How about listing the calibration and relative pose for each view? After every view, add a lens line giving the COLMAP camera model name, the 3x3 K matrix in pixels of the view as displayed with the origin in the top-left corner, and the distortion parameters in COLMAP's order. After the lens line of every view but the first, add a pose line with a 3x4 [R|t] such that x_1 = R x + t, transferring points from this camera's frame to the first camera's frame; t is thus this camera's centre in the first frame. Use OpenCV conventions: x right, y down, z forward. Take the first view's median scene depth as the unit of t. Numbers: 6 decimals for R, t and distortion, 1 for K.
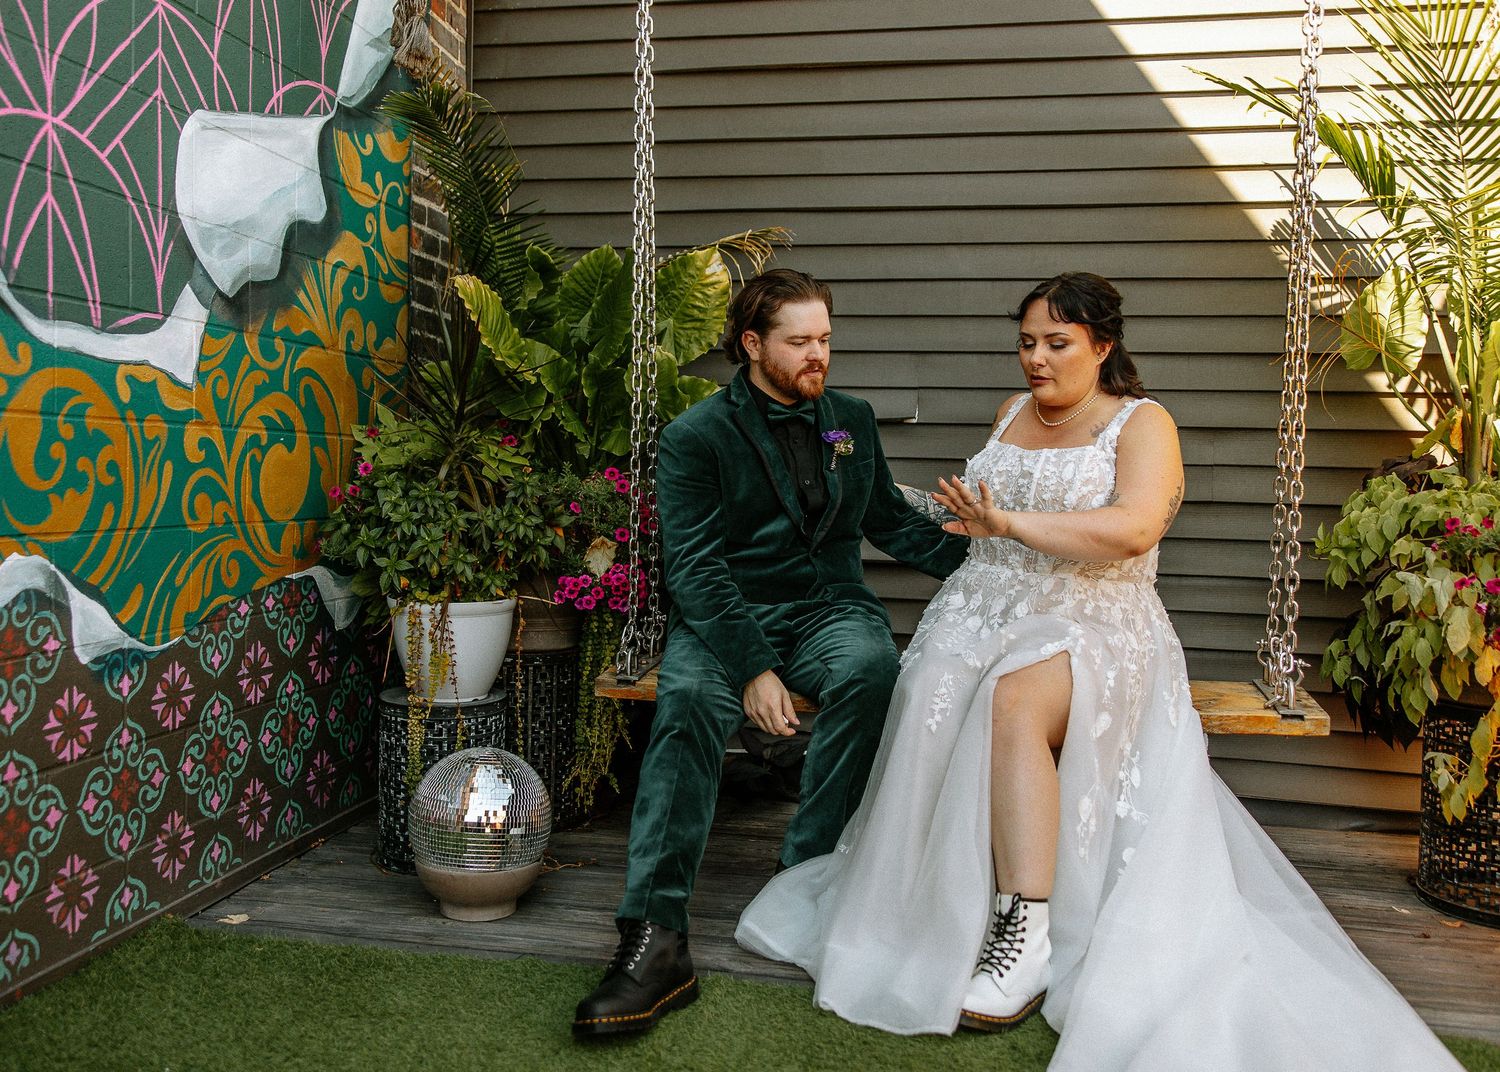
lens RADIAL K [[1377.9, 0, 719.8], [0, 1377.9, 518.9], [0, 0, 1]] dist [0.012616, -0.006828]
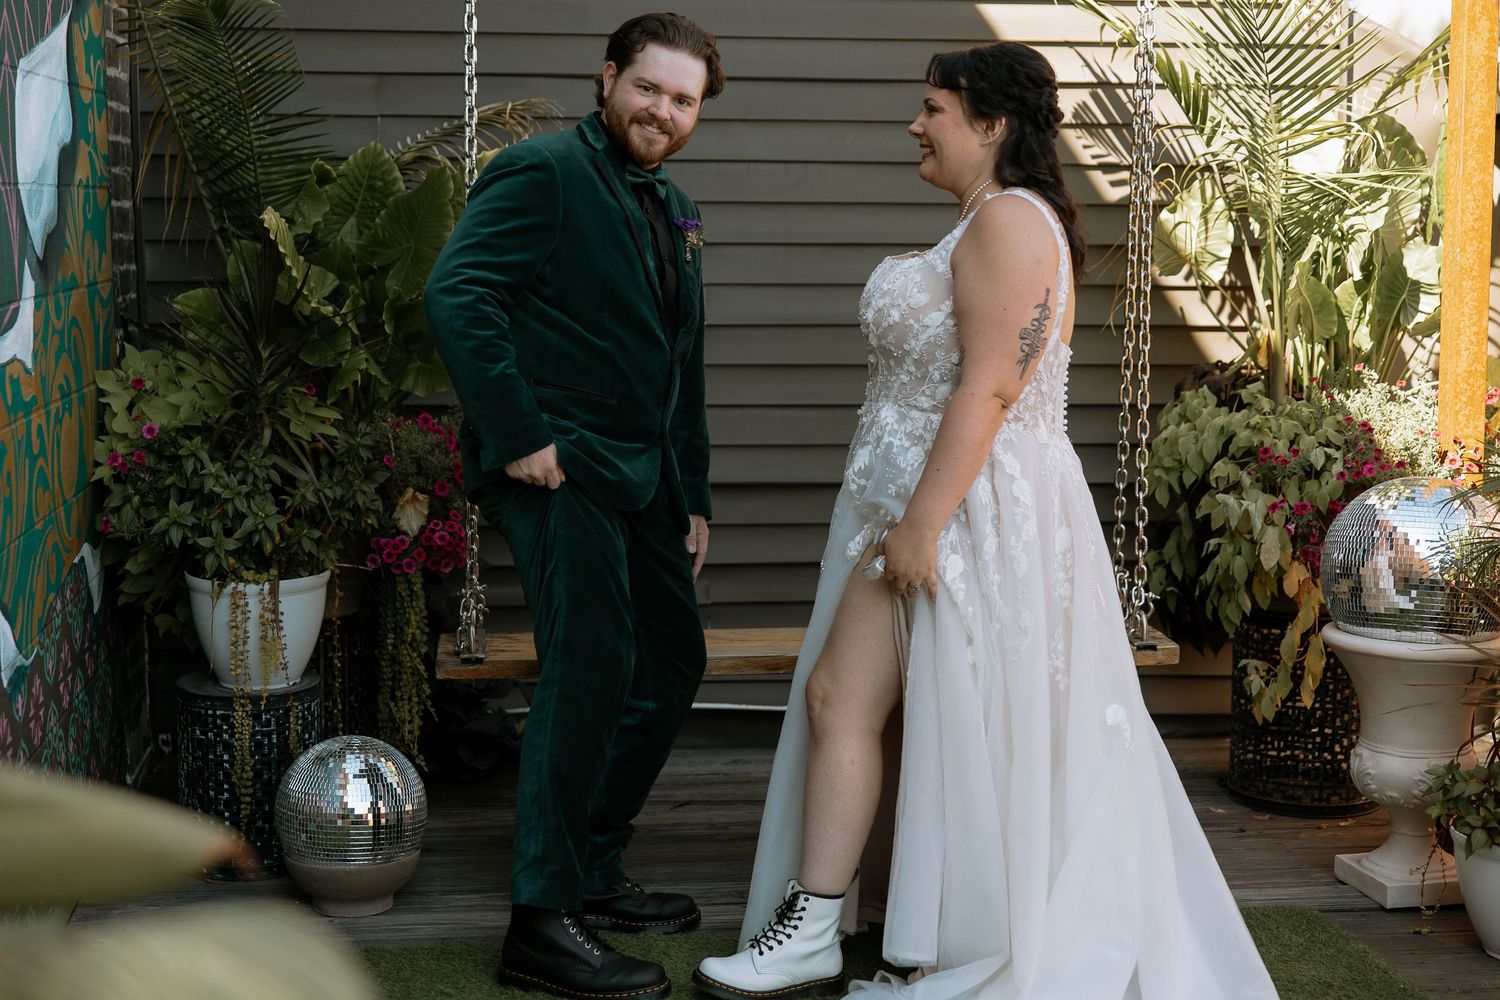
lens RADIAL K [[2430.4, 0, 750.0], [0, 2430.4, 500.0], [0, 0, 1]] dist [0.011879, 0.132468]
pose [[0.948718, -0.058555, 0.310655, -0.402858], [0.026522, 0.993974, 0.106358, -0.156043], [-0.315010, -0.092665, 0.944554, -0.608276]]
